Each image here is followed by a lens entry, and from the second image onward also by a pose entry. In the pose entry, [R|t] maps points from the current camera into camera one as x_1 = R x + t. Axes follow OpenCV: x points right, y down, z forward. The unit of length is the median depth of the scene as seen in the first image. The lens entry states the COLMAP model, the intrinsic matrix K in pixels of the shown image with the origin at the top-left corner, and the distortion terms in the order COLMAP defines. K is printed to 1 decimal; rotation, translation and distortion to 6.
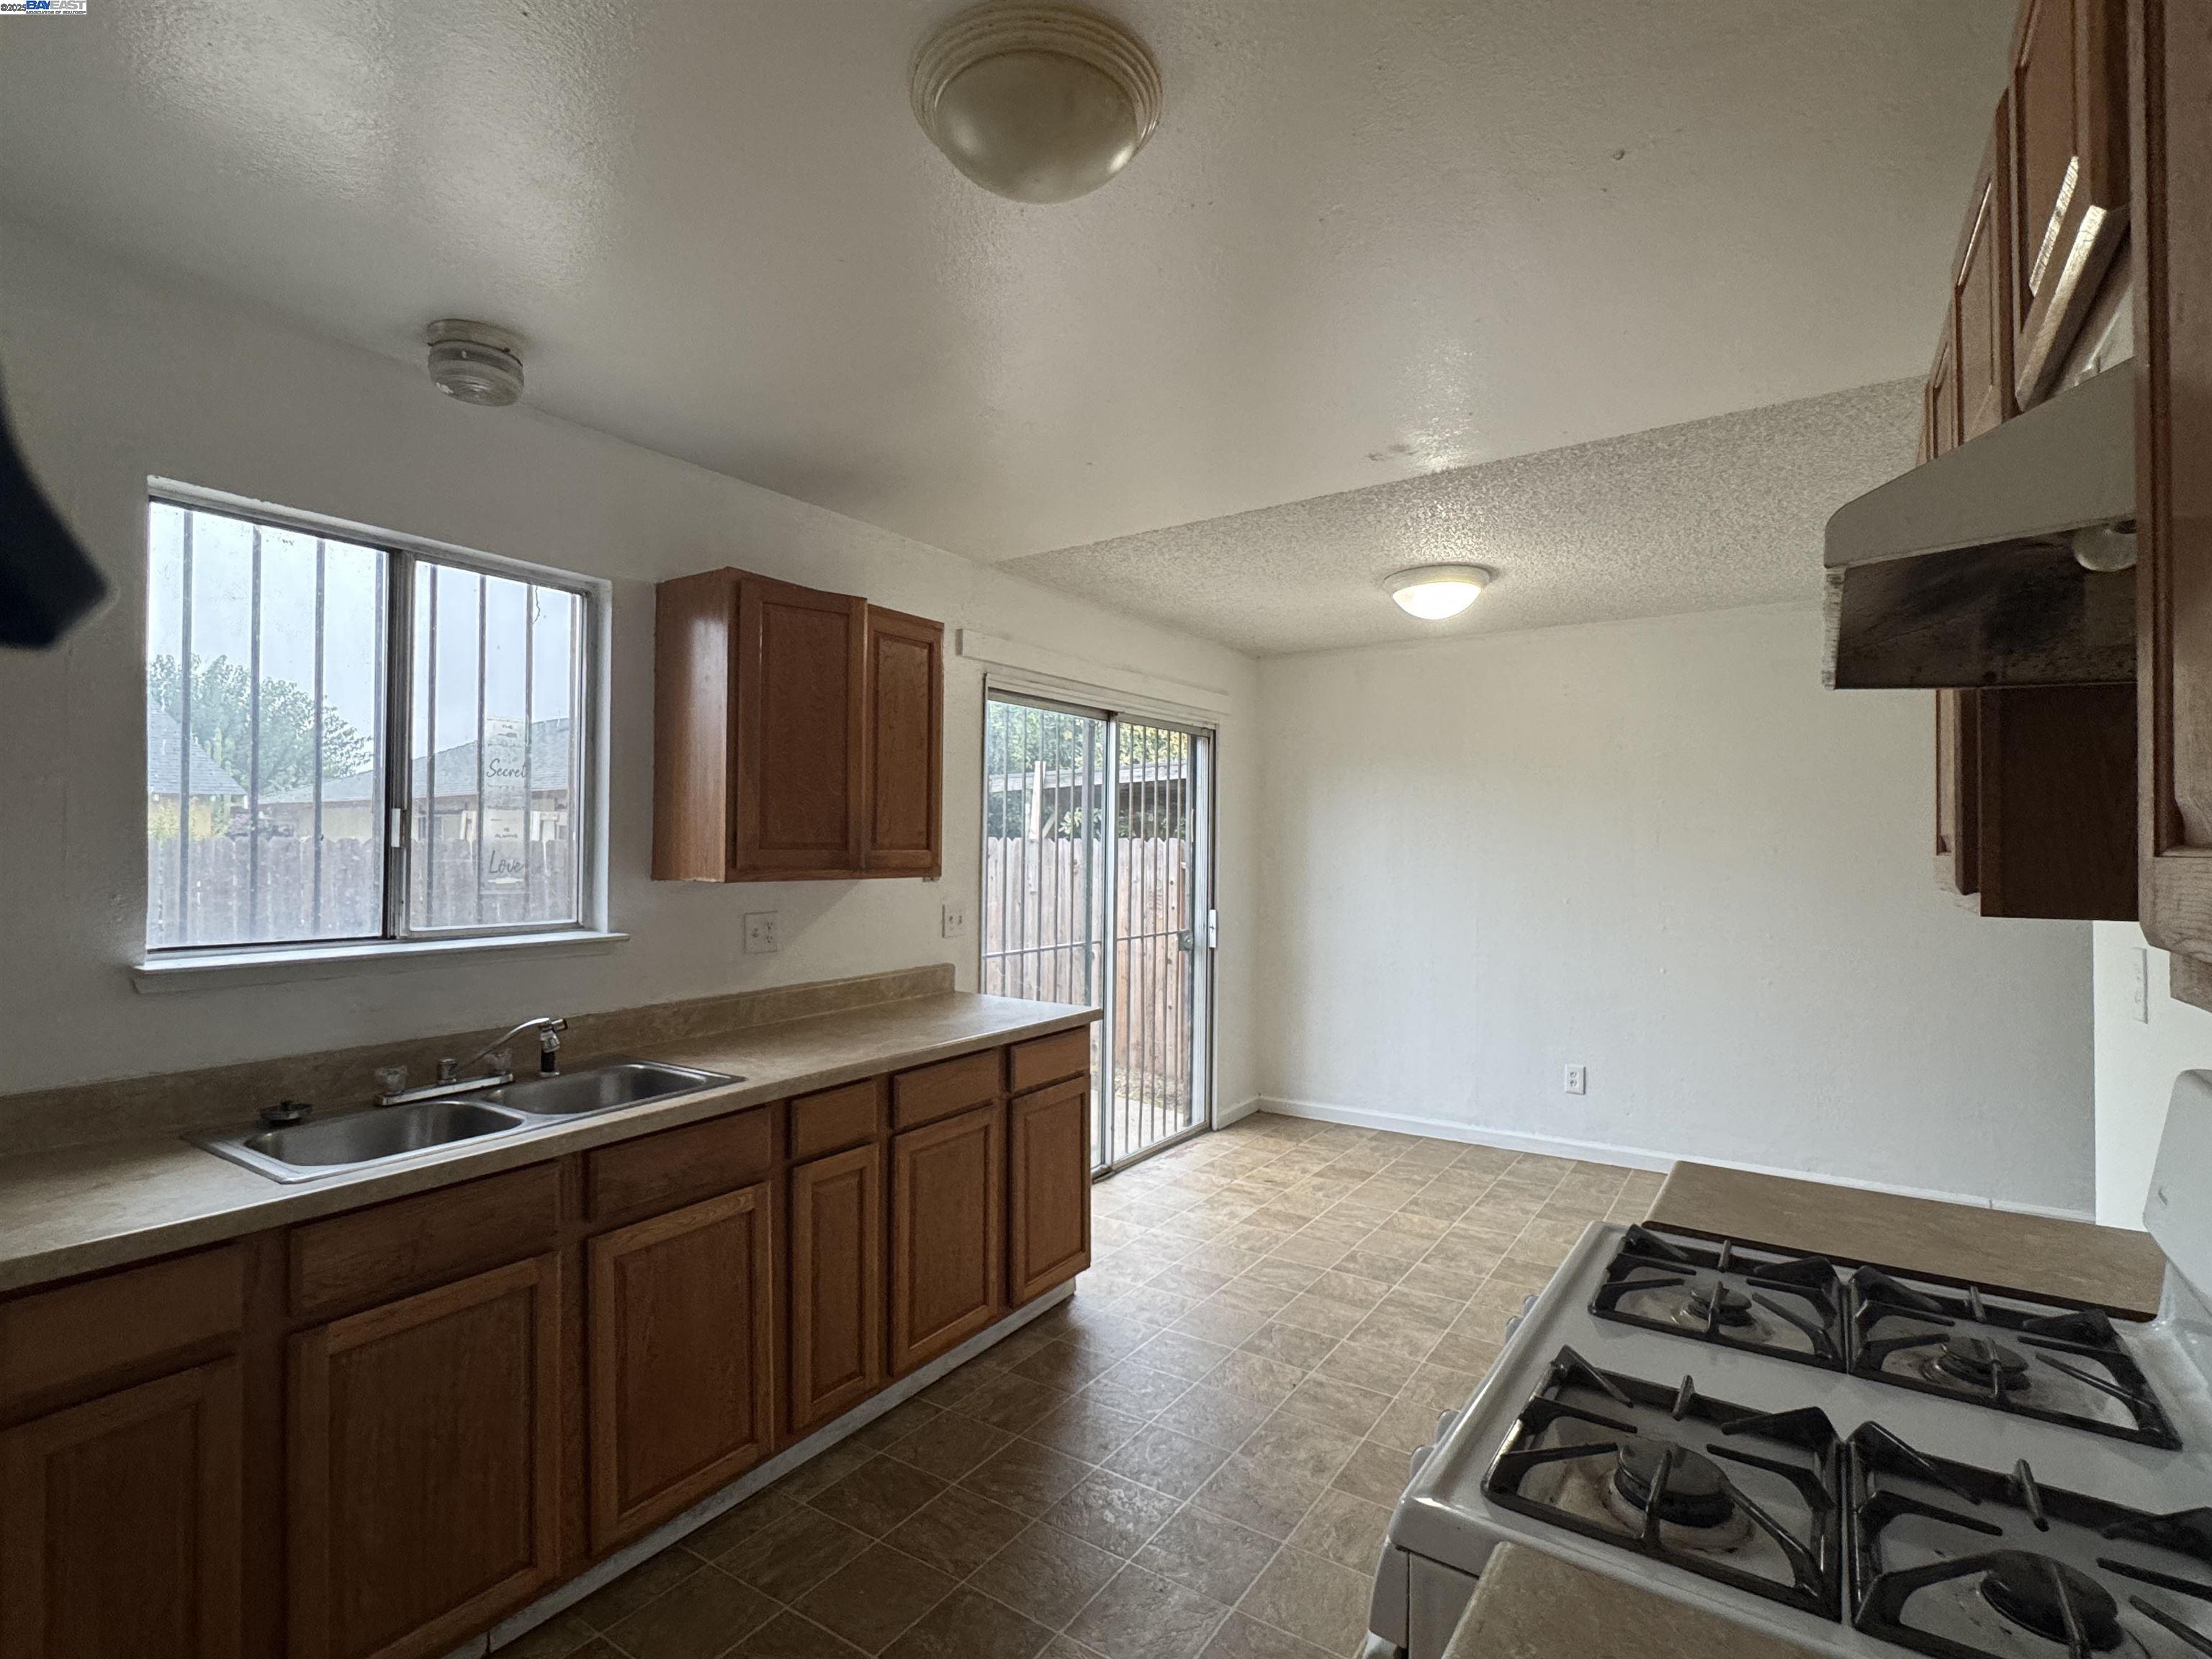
lens RADIAL K [[1056.5, 0, 1121.9], [0, 1056.5, 830.8], [0, 0, 1]] dist [-0.003562, -0.000170]
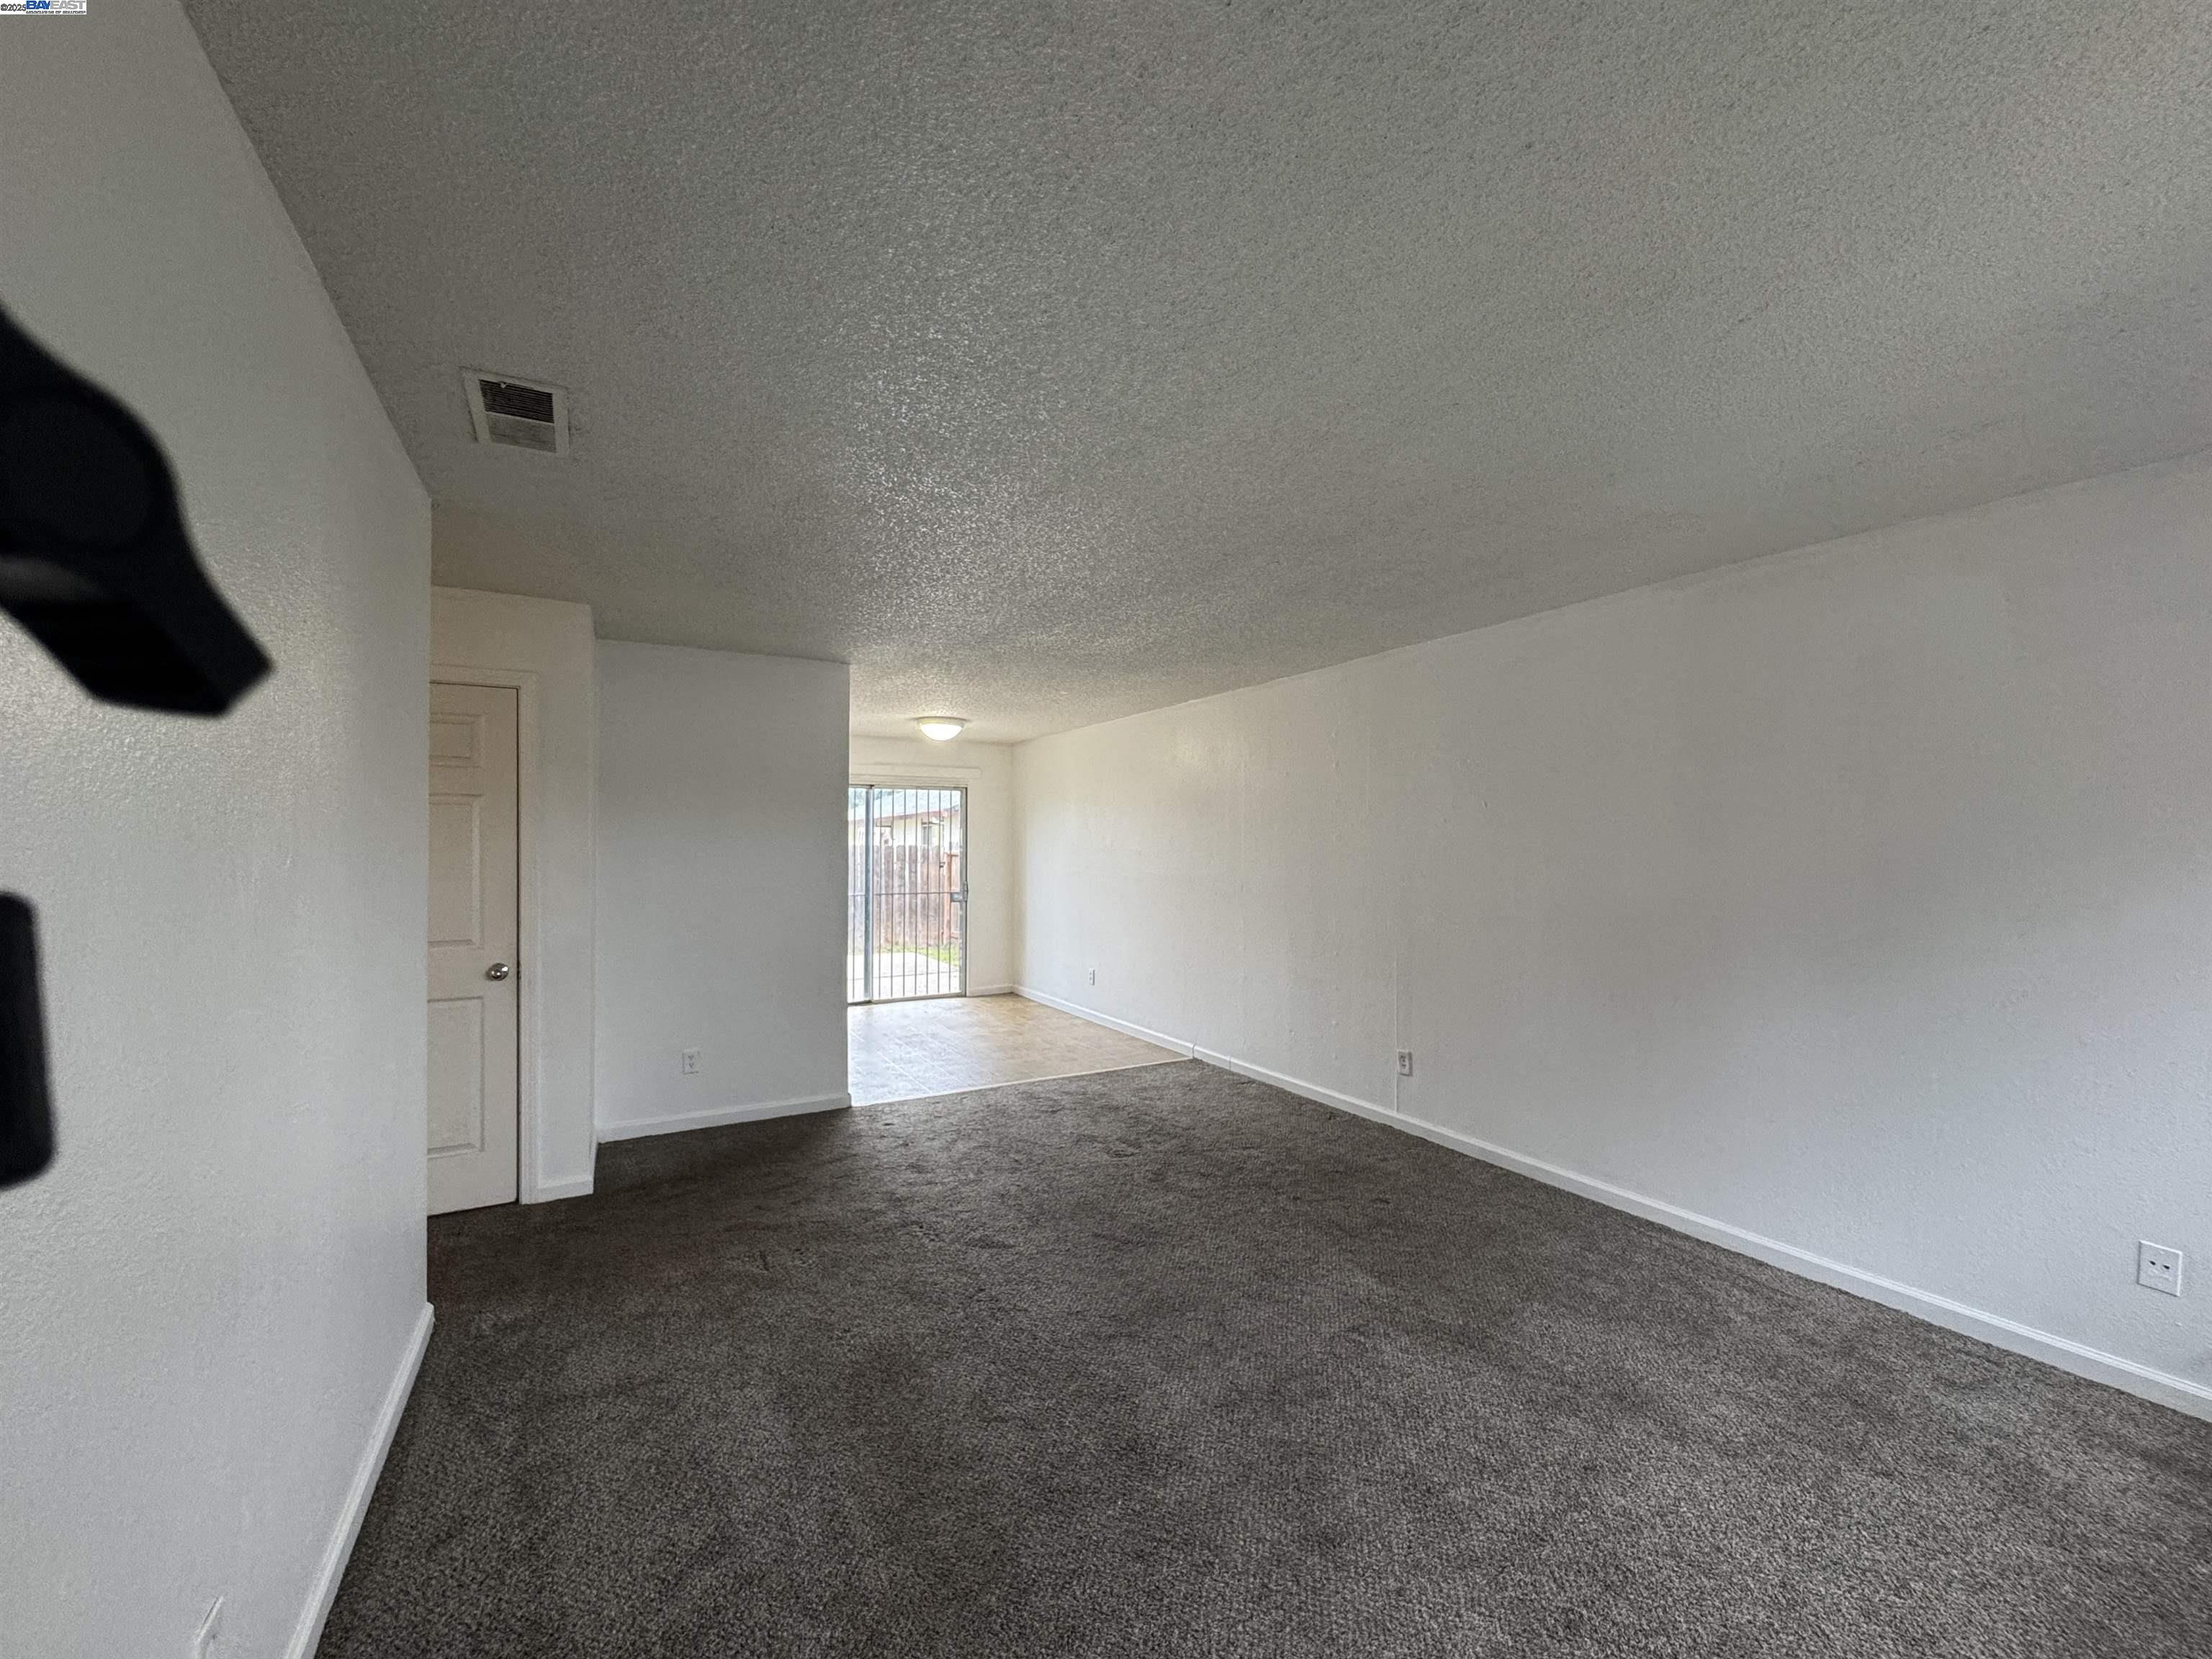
lens RADIAL K [[880.9, 0, 1098.6], [0, 880.9, 841.4], [0, 0, 1]] dist [-0.002953, -0.000140]
pose [[0.881945, -0.009870, -0.471249, 1.430694], [0.013143, 0.999907, 0.003654, -0.001456], [0.471169, -0.009416, 0.881993, -0.406580]]
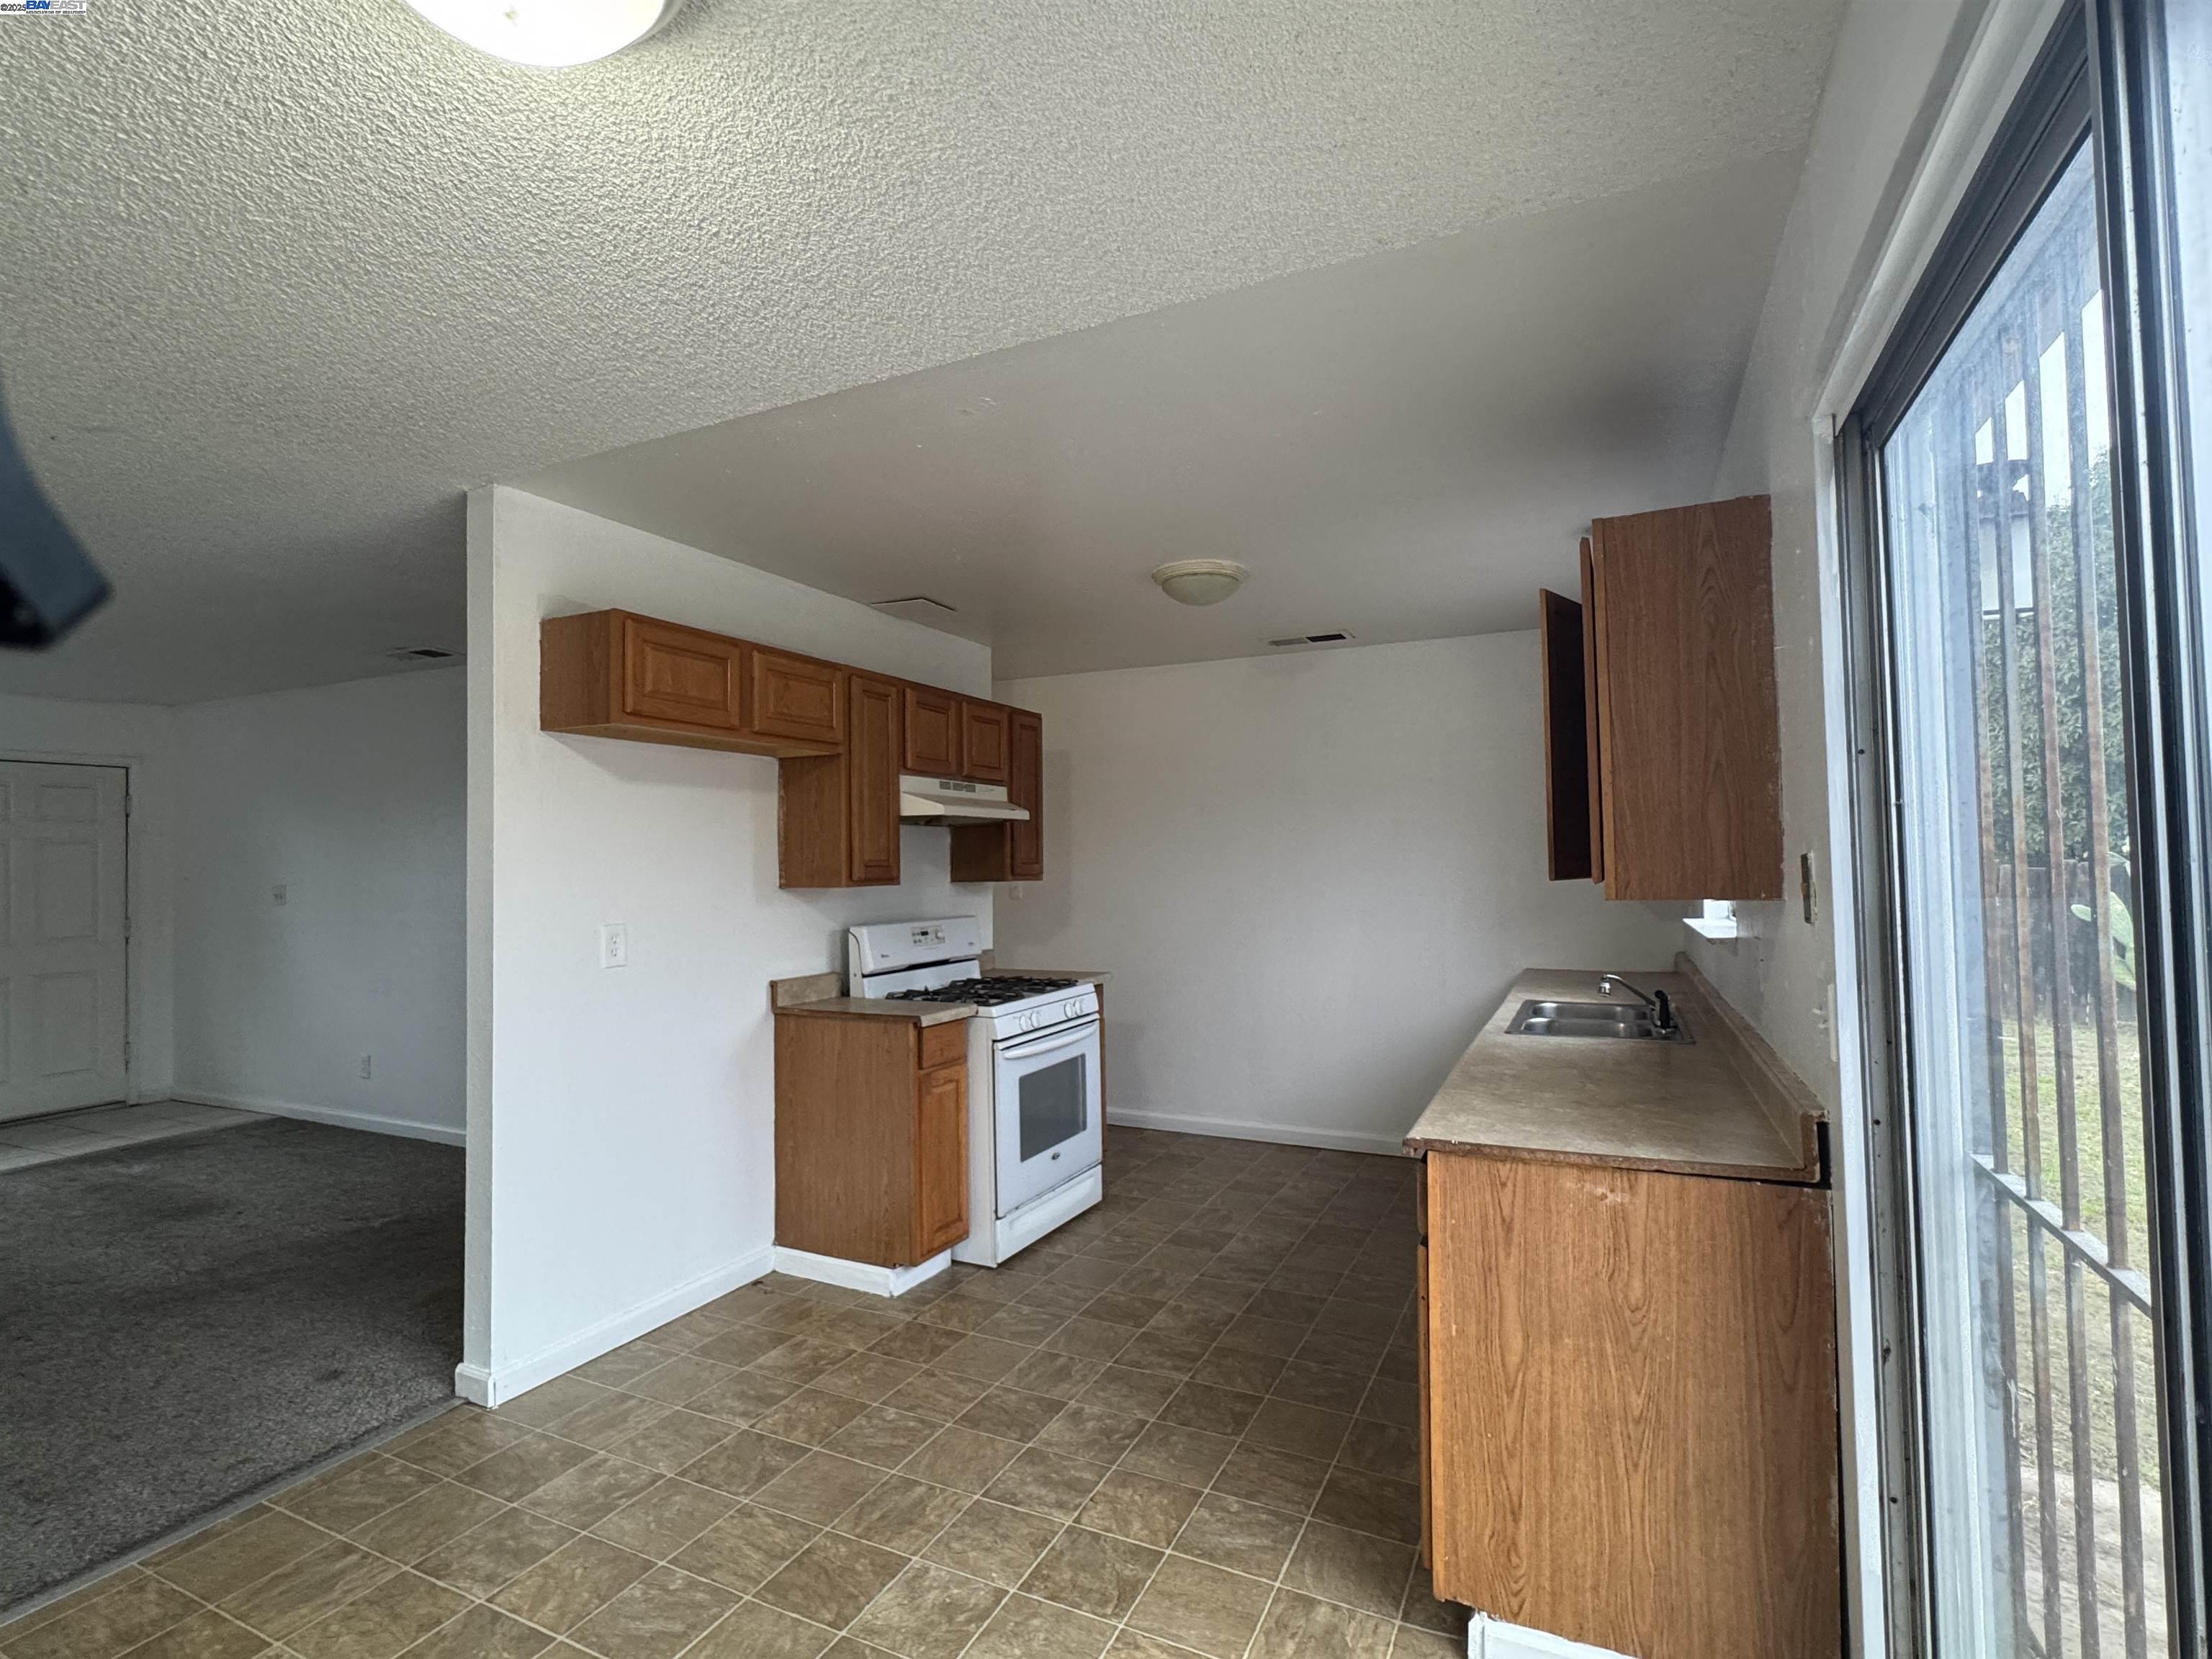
lens RADIAL K [[1056.5, 0, 1108.2], [0, 1056.5, 830.5], [0, 0, 1]] dist [-0.003562, -0.000170]
pose [[-0.991453, -0.000149, -0.130462, 0.183633], [0.005995, 0.998891, -0.046695, 0.022500], [0.130325, -0.047078, -0.990353, 1.312156]]
